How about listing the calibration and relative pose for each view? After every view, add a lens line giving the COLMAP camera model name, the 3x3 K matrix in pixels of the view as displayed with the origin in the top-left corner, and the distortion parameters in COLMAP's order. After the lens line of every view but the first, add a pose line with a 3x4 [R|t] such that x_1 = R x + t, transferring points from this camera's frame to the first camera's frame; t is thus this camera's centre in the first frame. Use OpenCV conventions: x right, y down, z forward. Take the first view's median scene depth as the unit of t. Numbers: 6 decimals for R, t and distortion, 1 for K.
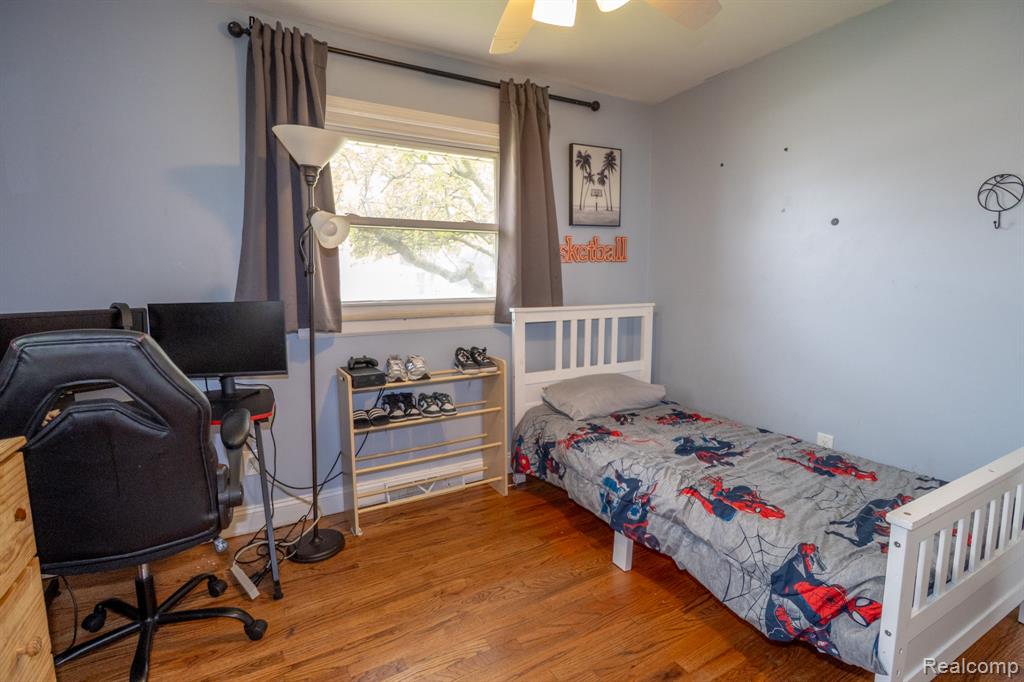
lens RADIAL K [[478.9, 0, 510.4], [0, 478.9, 340.2], [0, 0, 1]] dist [-0.011069, -0.004388]
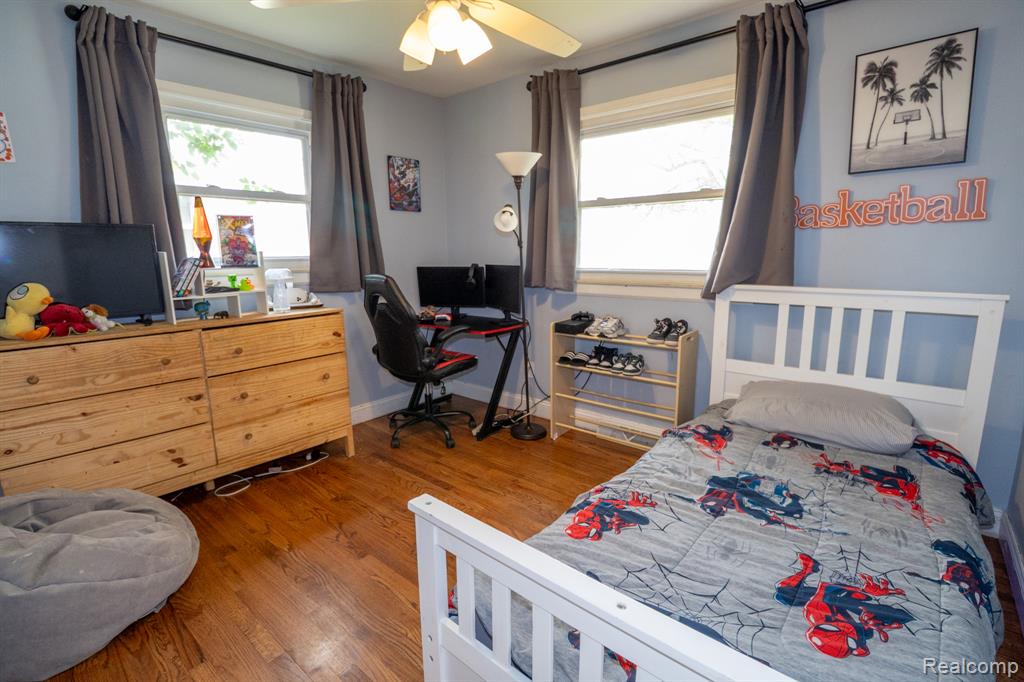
lens RADIAL K [[478.9, 0, 513.3], [0, 478.9, 338.9], [0, 0, 1]] dist [-0.011069, -0.004388]
pose [[0.347810, 0.176021, -0.920893, 0.697758], [-0.106506, 0.983278, 0.147719, -0.054140], [0.931496, 0.046703, 0.360741, 0.312323]]
